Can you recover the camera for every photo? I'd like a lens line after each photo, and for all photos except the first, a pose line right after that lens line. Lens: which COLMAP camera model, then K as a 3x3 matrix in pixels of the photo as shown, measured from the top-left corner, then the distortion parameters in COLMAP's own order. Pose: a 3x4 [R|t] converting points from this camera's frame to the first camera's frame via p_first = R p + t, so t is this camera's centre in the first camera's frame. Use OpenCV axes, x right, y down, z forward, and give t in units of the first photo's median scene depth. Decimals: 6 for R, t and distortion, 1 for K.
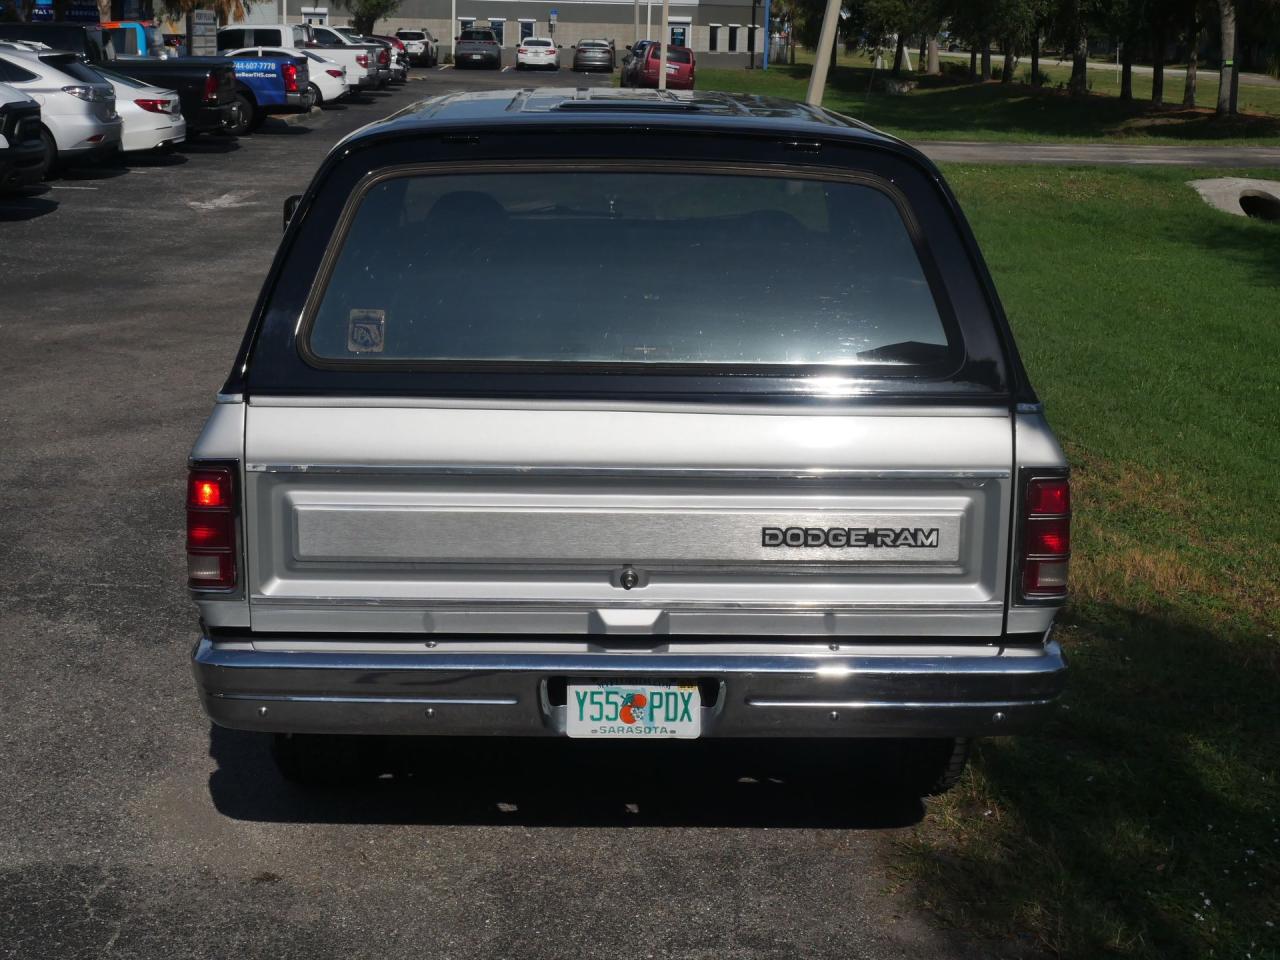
lens RADIAL K [[1938.7, 0, 631.9], [0, 1938.7, 477.9], [0, 0, 1]] dist [0.000329, -0.045879]
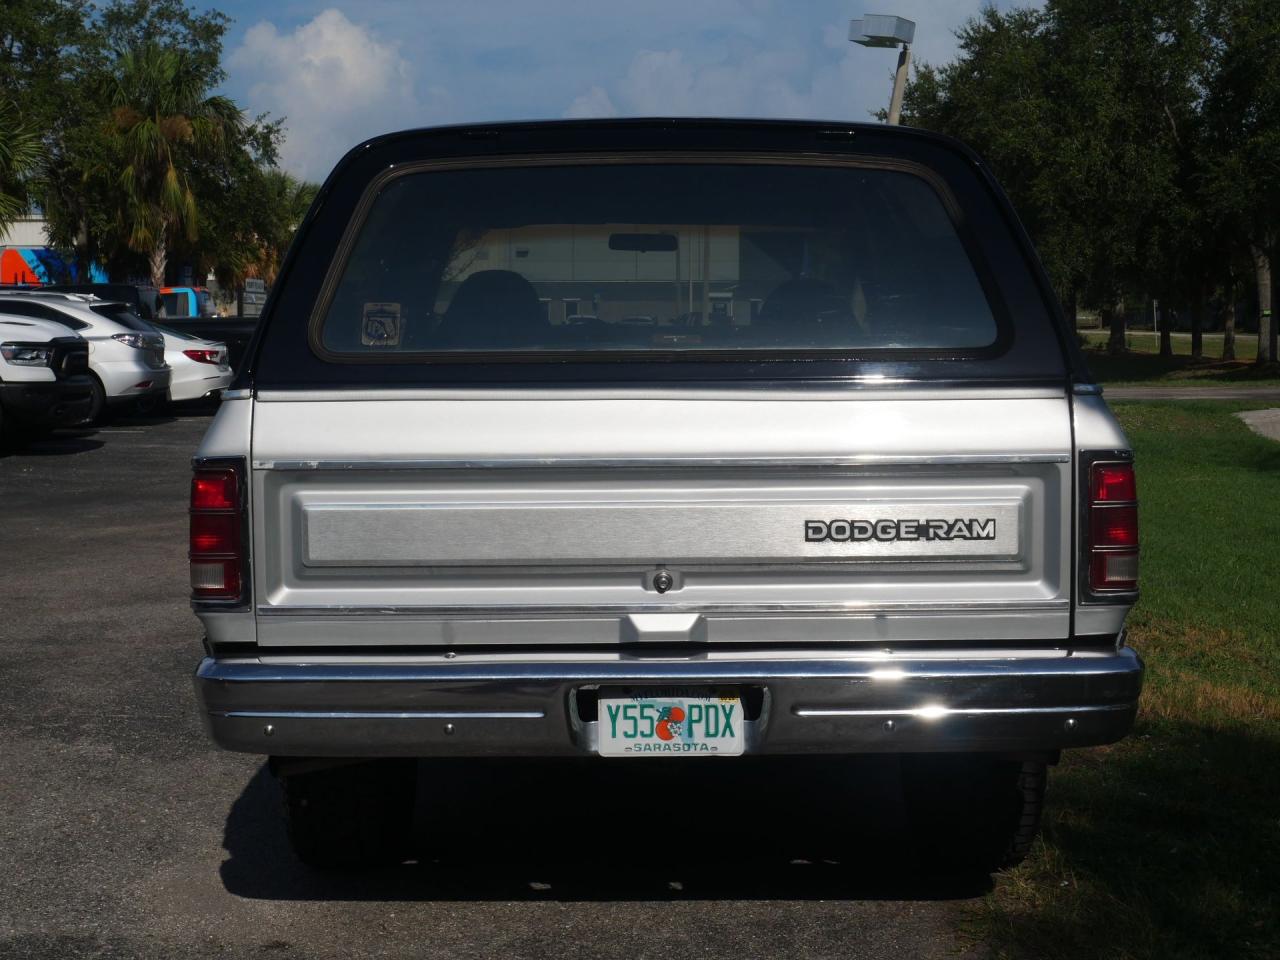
lens RADIAL K [[1938.7, 0, 631.9], [0, 1938.7, 477.9], [0, 0, 1]] dist [0.000329, -0.045879]
pose [[0.999460, -0.022162, -0.024261, 0.007288], [0.018427, 0.989320, -0.144593, 0.136317], [0.027206, 0.144068, 0.989194, 0.073730]]
